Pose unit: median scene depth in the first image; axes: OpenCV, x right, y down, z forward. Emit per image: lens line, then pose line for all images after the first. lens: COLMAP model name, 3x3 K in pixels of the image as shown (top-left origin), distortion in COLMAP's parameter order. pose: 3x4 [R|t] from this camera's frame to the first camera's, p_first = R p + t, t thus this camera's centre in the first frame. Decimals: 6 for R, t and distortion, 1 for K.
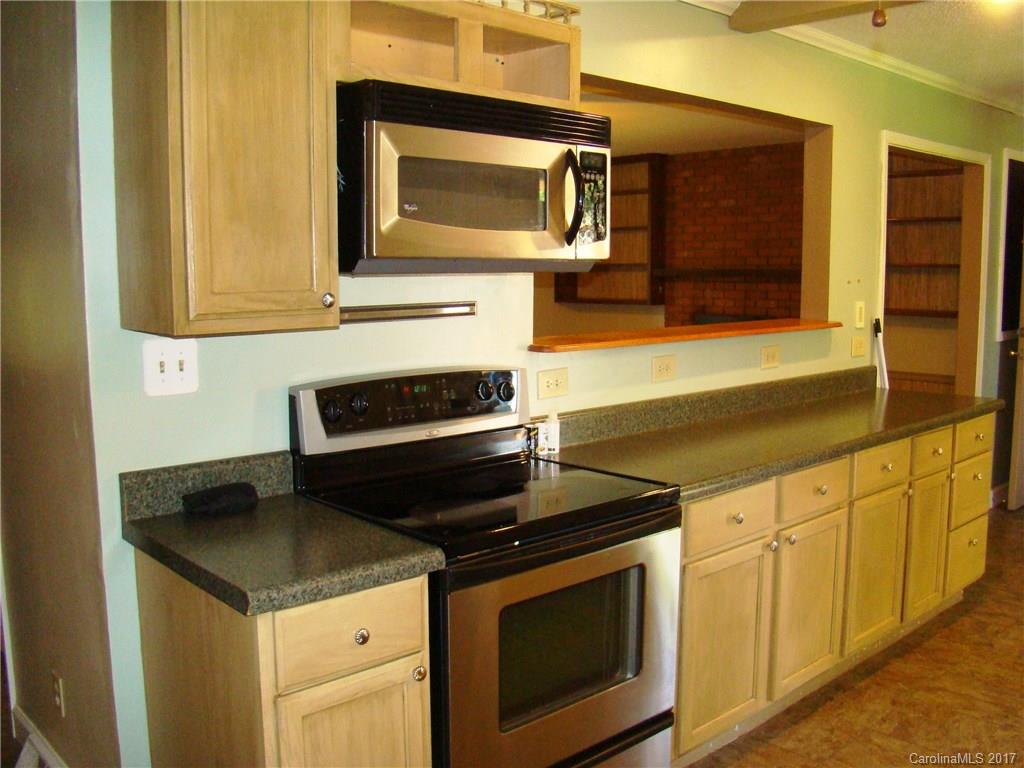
lens RADIAL K [[949.8, 0, 507.1], [0, 949.8, 384.2], [0, 0, 1]] dist [-0.198750, 0.157216]
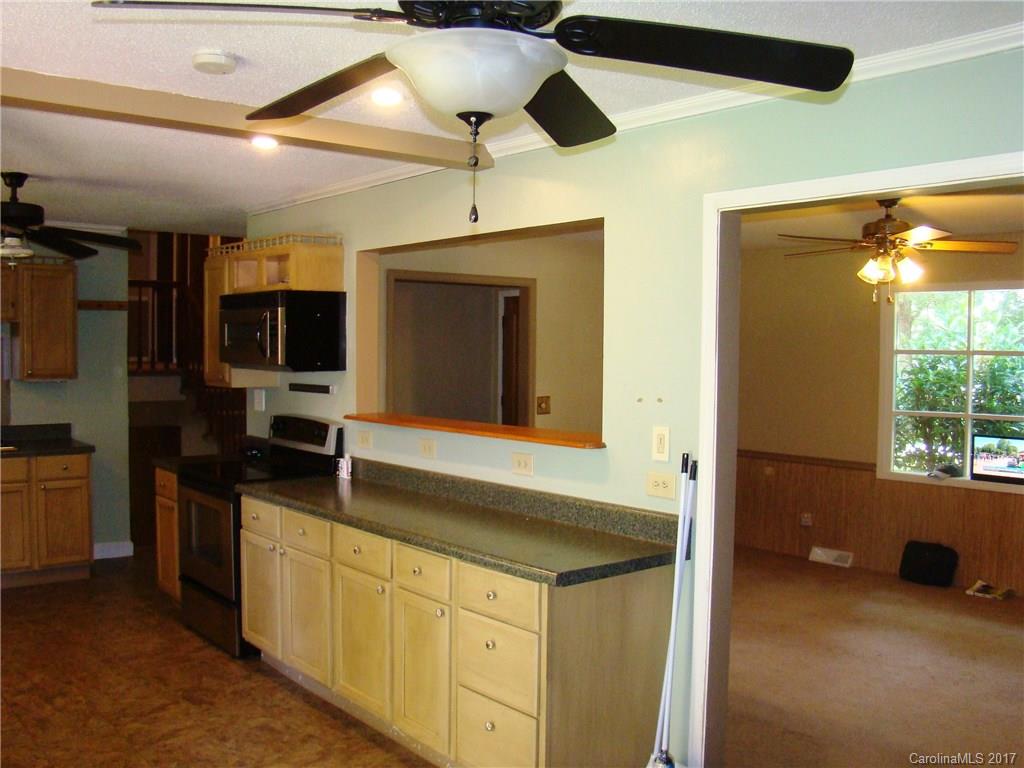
lens RADIAL K [[949.8, 0, 507.1], [0, 949.8, 384.2], [0, 0, 1]] dist [-0.198750, 0.157216]
pose [[-0.028845, 0.048586, -0.998402, 1.320051], [-0.127515, 0.990479, 0.051885, -0.168579], [0.991417, 0.128808, -0.022375, 1.002450]]
